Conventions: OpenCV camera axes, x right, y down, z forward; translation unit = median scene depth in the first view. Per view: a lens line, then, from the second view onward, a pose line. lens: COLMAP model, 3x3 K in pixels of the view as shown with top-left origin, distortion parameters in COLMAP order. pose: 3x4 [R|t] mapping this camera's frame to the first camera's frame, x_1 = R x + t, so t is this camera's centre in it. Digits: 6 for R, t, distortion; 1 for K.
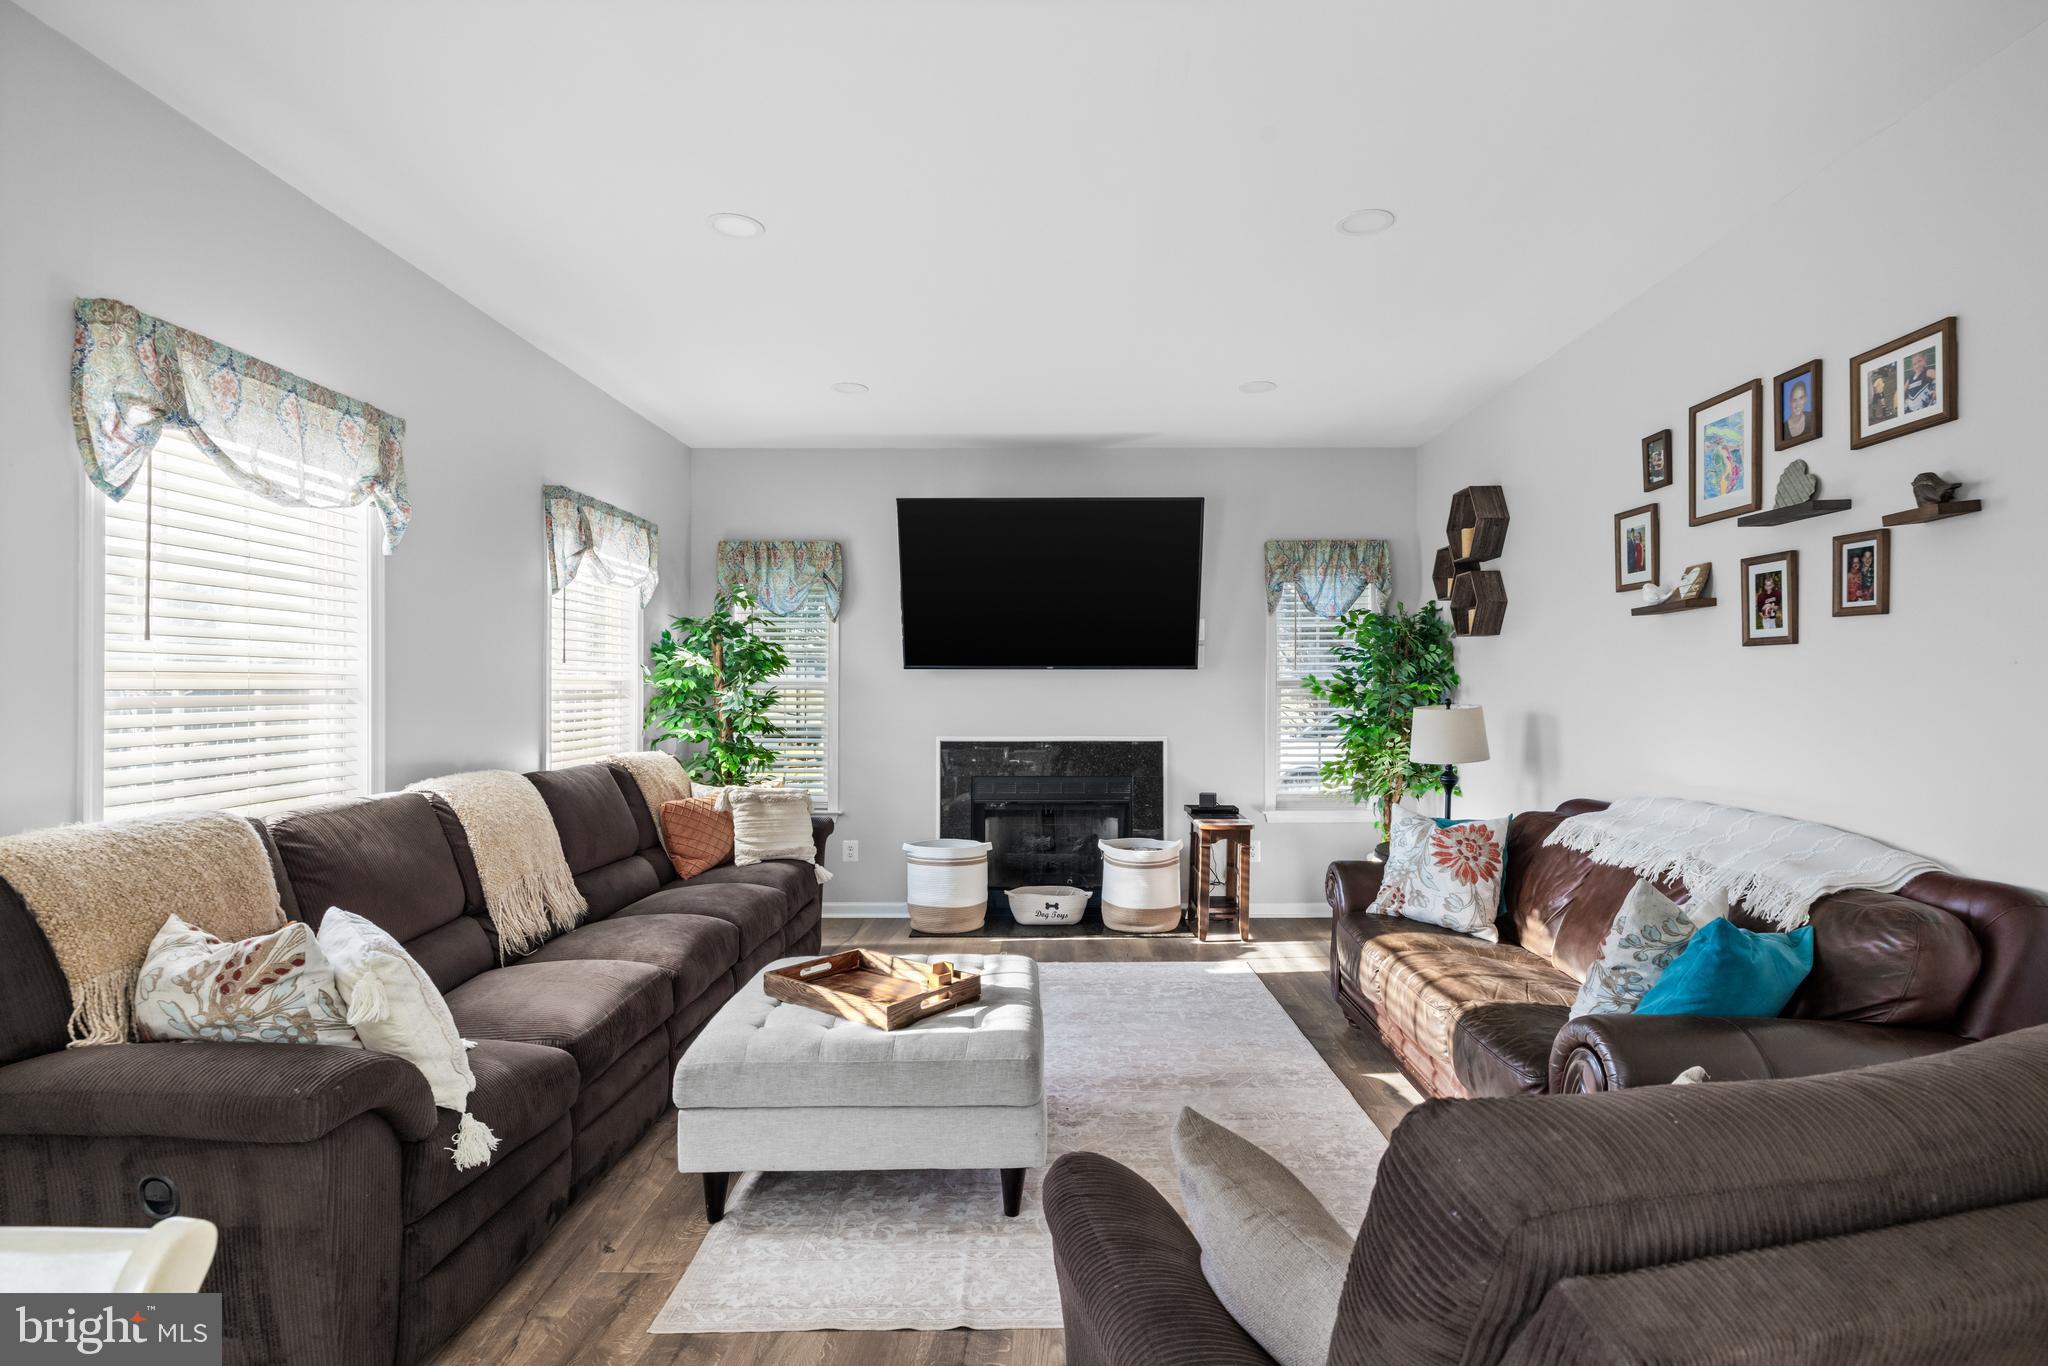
lens RADIAL K [[1008.1, 0, 1051.6], [0, 1008.1, 677.2], [0, 0, 1]] dist [-0.002089, 0.000051]
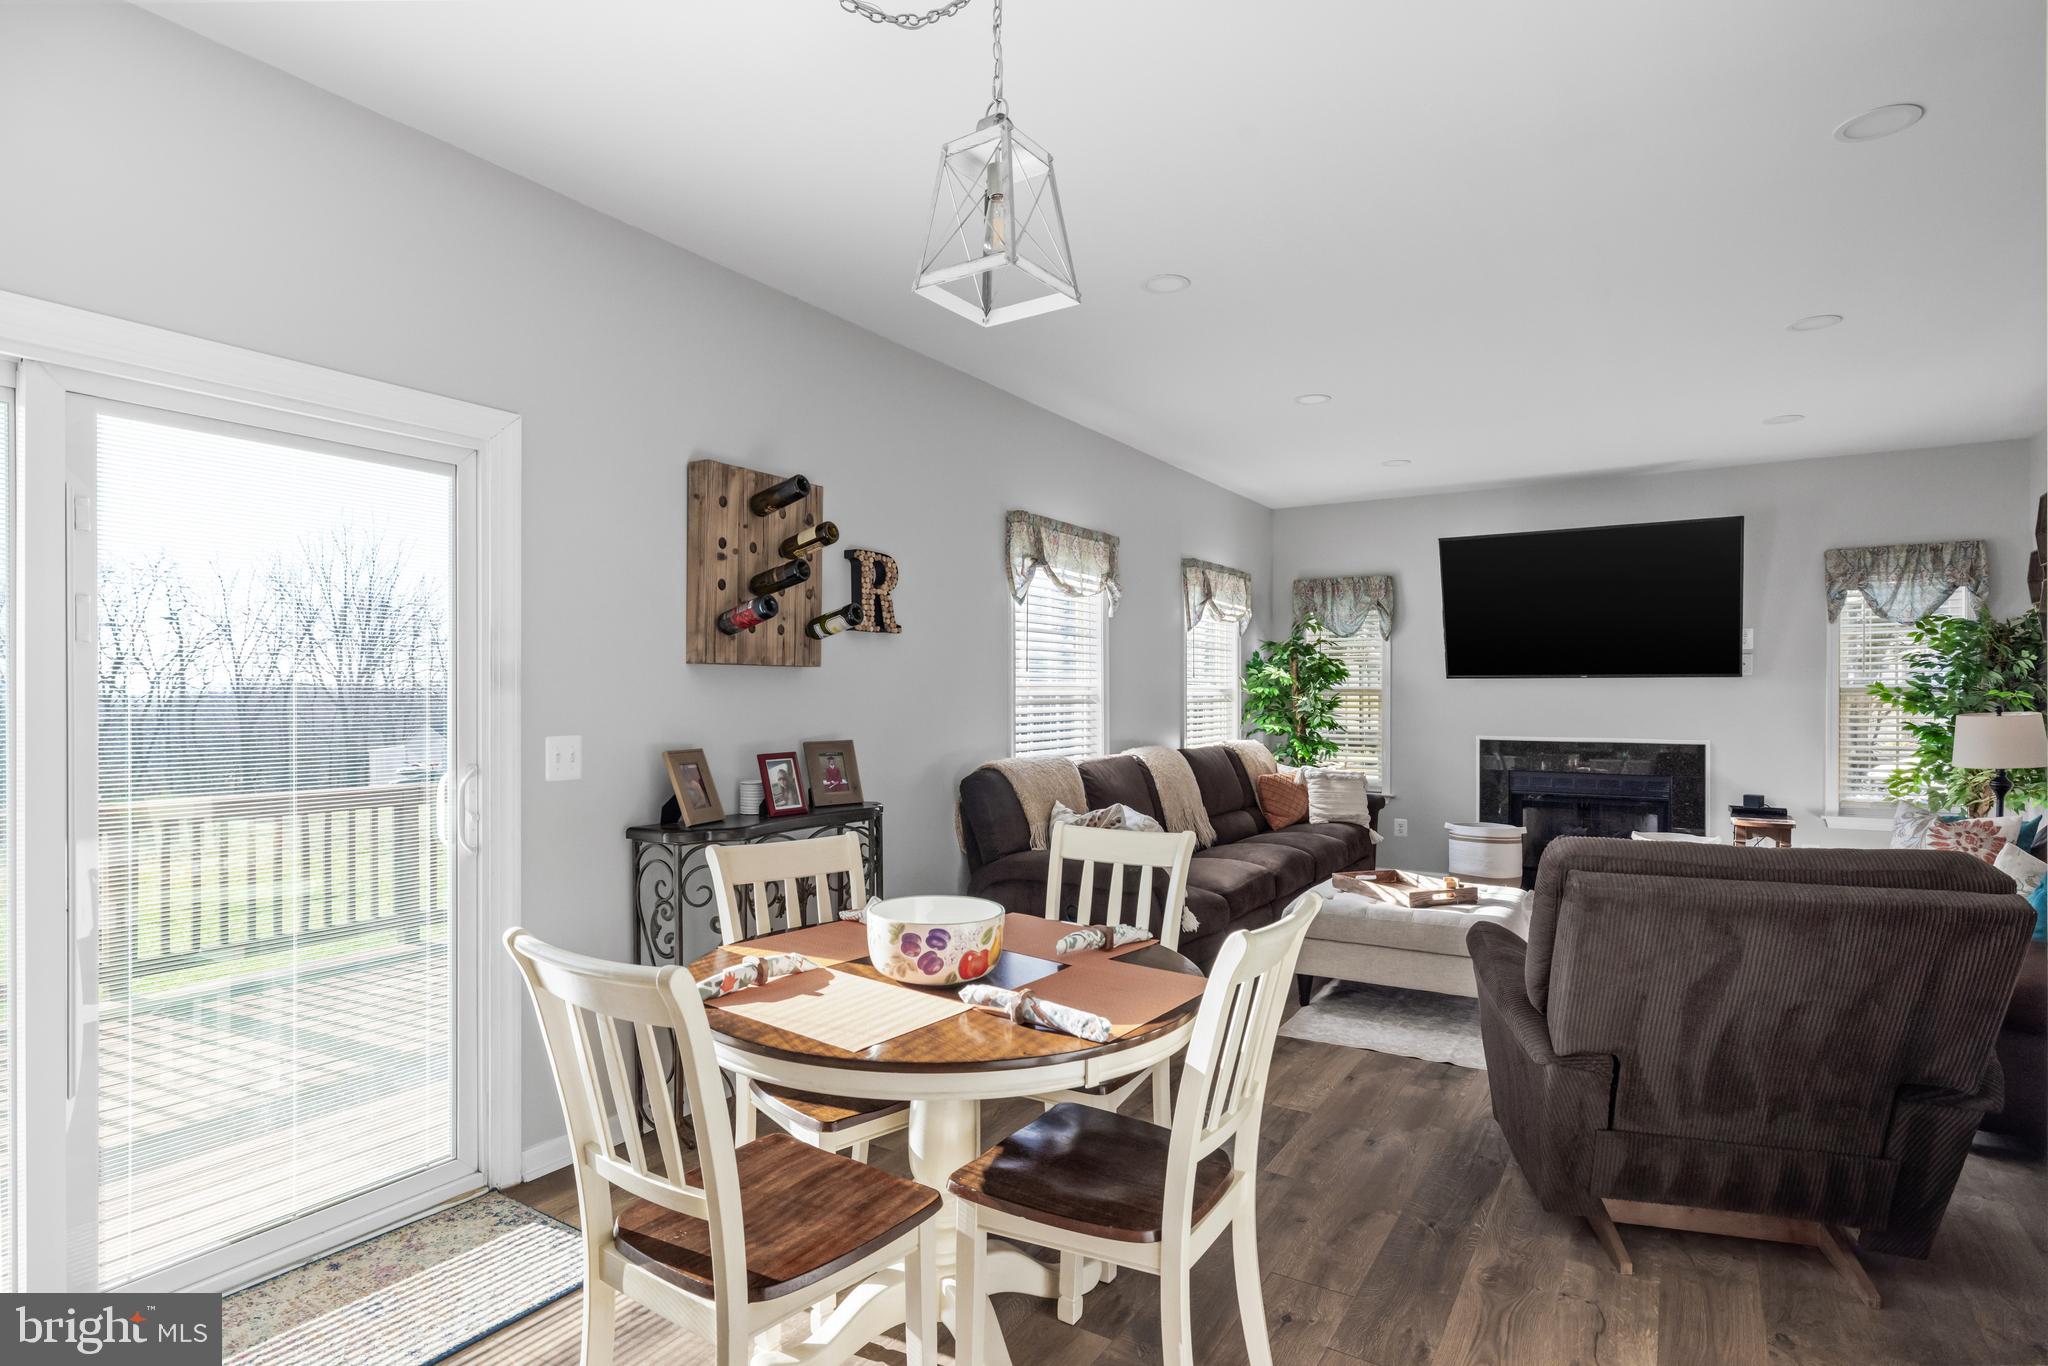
lens RADIAL K [[1049.6, 0, 1021.8], [0, 1049.6, 690.8], [0, 0, 1]] dist [-0.001343, 0.000492]
pose [[0.847154, -0.000447, -0.531347, 0.116537], [0.005144, 0.999960, 0.007360, -0.007052], [0.531322, -0.008968, 0.847122, -0.428262]]
